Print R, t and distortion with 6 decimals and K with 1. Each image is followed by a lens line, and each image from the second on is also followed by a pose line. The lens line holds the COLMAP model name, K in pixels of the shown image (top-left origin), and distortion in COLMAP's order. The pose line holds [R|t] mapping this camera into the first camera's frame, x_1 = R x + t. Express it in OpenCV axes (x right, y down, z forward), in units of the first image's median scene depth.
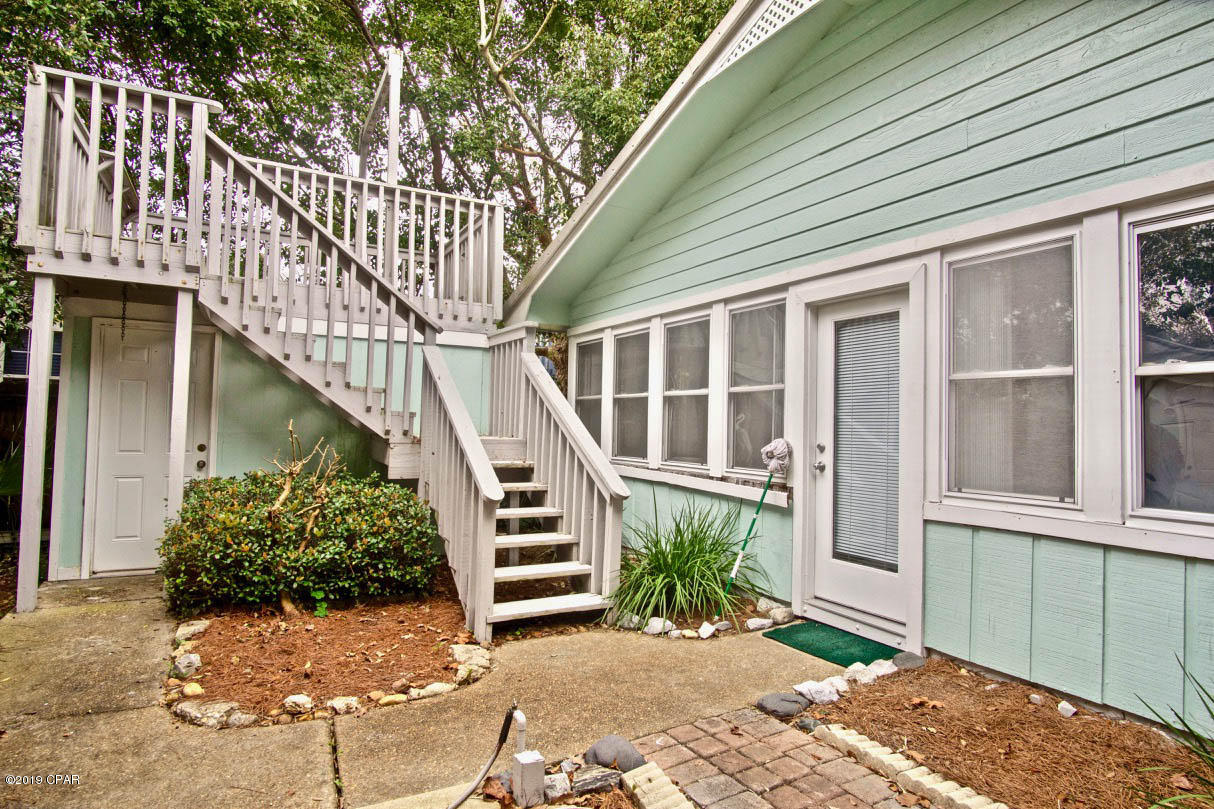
lens RADIAL K [[654.2, 0, 608.1], [0, 654.2, 391.6], [0, 0, 1]] dist [-0.002539, -0.019295]
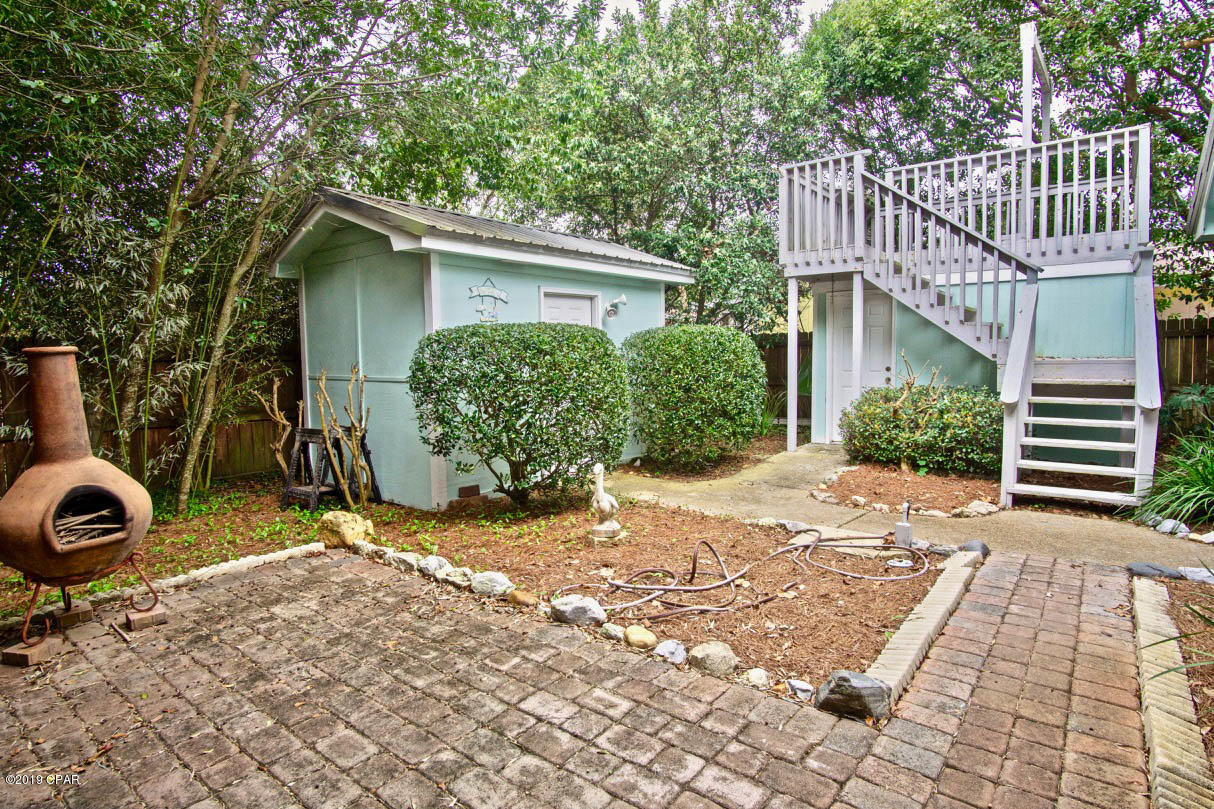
lens RADIAL K [[654.2, 0, 608.1], [0, 654.2, 391.6], [0, 0, 1]] dist [-0.002539, -0.019295]
pose [[0.373484, 0.020869, -0.927402, 0.671896], [0.067167, 0.996514, 0.049473, 0.020413], [0.925202, -0.080768, 0.370780, -0.223633]]
